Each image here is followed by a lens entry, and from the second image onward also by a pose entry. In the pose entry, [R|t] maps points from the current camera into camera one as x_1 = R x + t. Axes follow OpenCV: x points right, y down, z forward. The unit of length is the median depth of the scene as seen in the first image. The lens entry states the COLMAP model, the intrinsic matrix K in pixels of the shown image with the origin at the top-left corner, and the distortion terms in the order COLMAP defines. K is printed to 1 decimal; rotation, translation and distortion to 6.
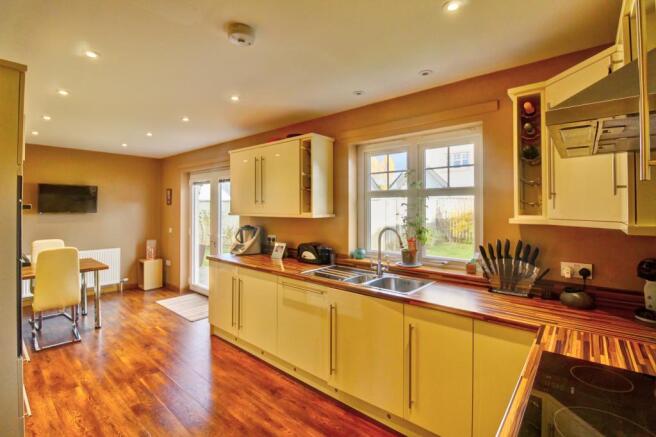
lens RADIAL K [[302.2, 0, 325.8], [0, 302.2, 205.3], [0, 0, 1]] dist [-0.000936, -0.014899]
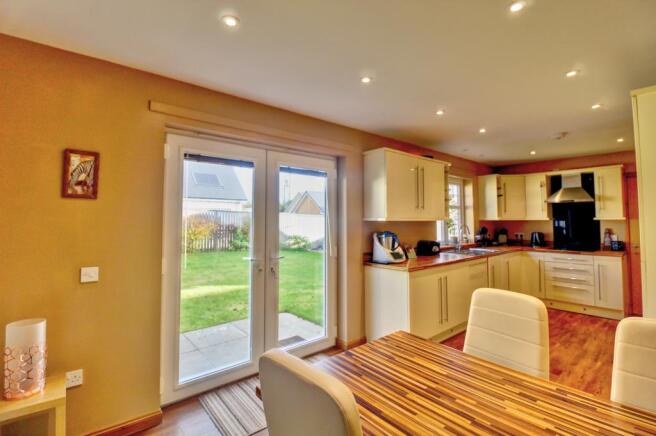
lens RADIAL K [[302.2, 0, 325.8], [0, 302.2, 204.8], [0, 0, 1]] dist [-0.000936, -0.014899]
pose [[0.164002, 0.045497, 0.985410, -1.740613], [-0.006879, 0.998964, -0.044978, 0.039194], [-0.986436, 0.000598, 0.164146, 1.482329]]
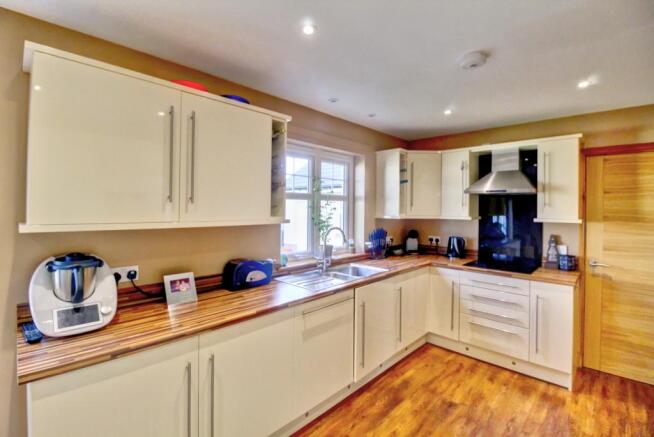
lens RADIAL K [[301.3, 0, 324.8], [0, 301.3, 205.3], [0, 0, 1]] dist [-0.000936, -0.014899]
pose [[0.052335, 0.004252, 0.998621, -0.906518], [-0.019692, 0.999801, -0.003225, -0.004639], [-0.998435, -0.019496, 0.052409, 0.939580]]
